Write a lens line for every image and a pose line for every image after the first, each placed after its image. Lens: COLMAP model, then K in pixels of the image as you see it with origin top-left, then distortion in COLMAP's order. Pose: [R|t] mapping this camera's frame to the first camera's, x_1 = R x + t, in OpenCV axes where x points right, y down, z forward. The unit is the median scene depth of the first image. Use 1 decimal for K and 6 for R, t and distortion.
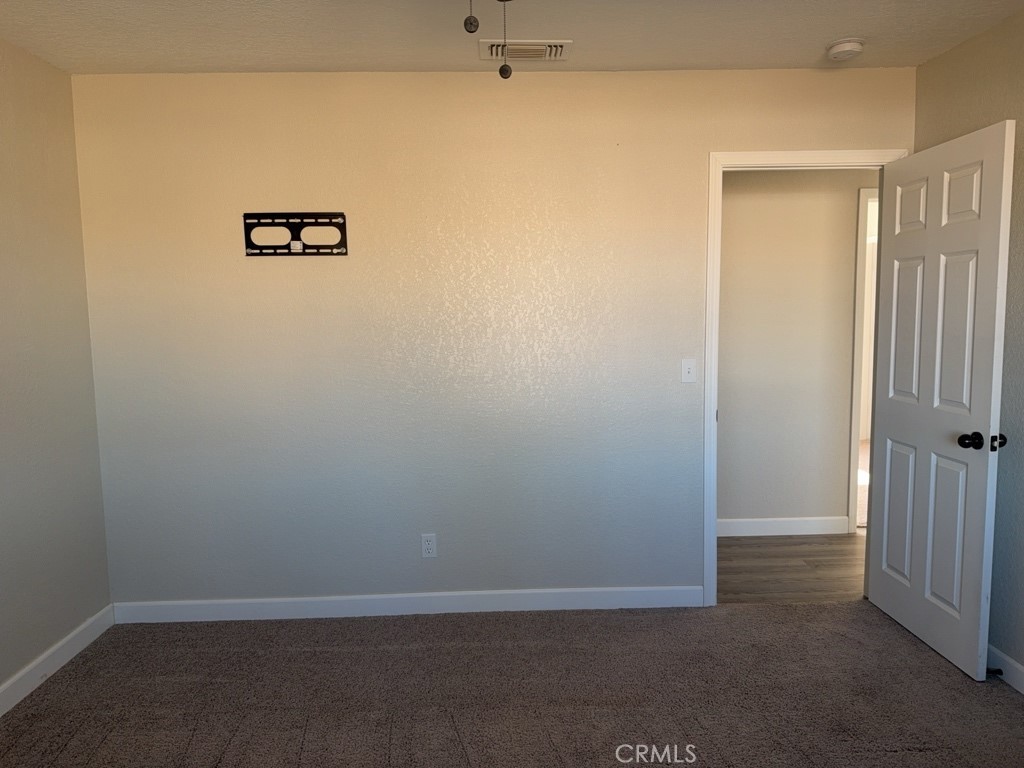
lens RADIAL K [[731.3, 0, 502.1], [0, 731.3, 386.4], [0, 0, 1]] dist [0.064736, -0.081353]
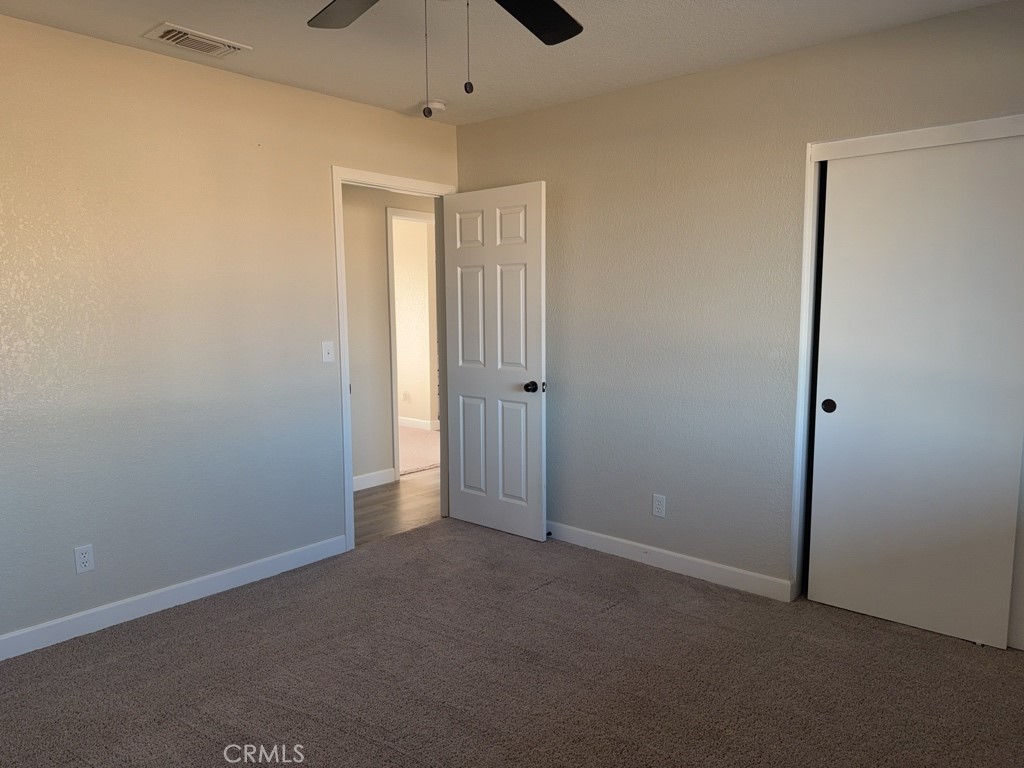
lens RADIAL K [[731.3, 0, 516.8], [0, 731.3, 390.2], [0, 0, 1]] dist [0.064736, -0.081353]
pose [[0.667392, -0.073483, 0.741072, -0.417784], [0.069905, 0.996908, 0.035896, 0.018583], [-0.741418, 0.027849, 0.670465, 0.001913]]
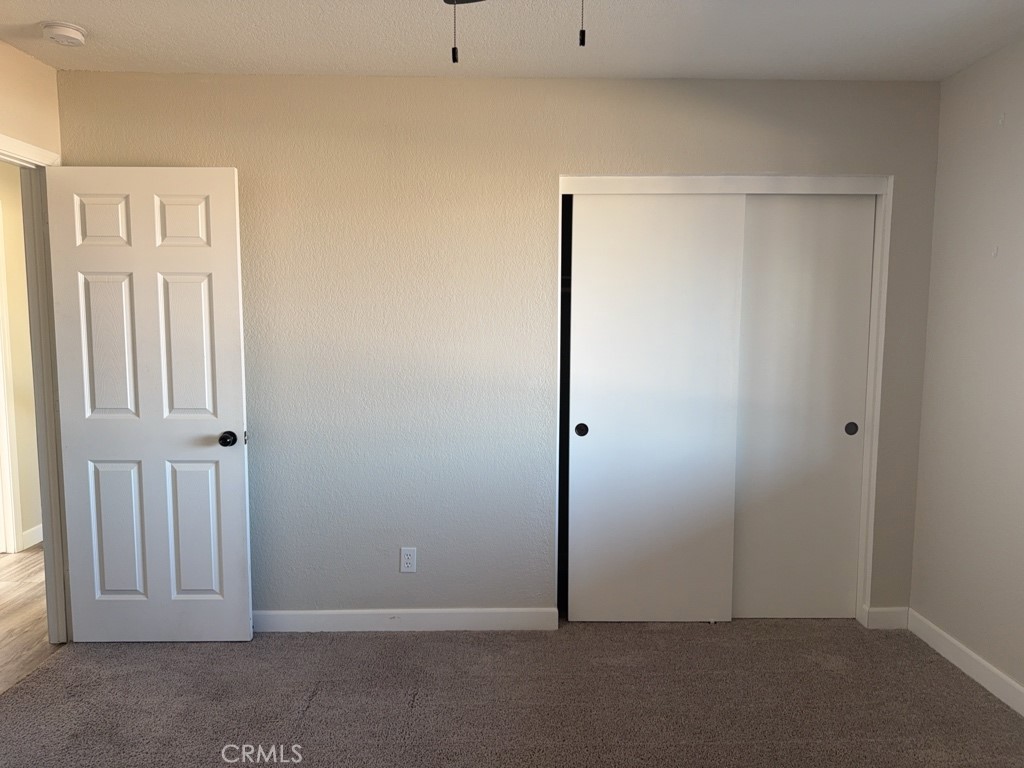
lens RADIAL K [[731.3, 0, 517.8], [0, 731.3, 386.4], [0, 0, 1]] dist [0.064736, -0.081353]
pose [[-0.018252, -0.076472, 0.996905, -0.417175], [0.096779, 0.992254, 0.077887, -0.044078], [-0.995138, 0.097901, -0.010710, 0.451570]]
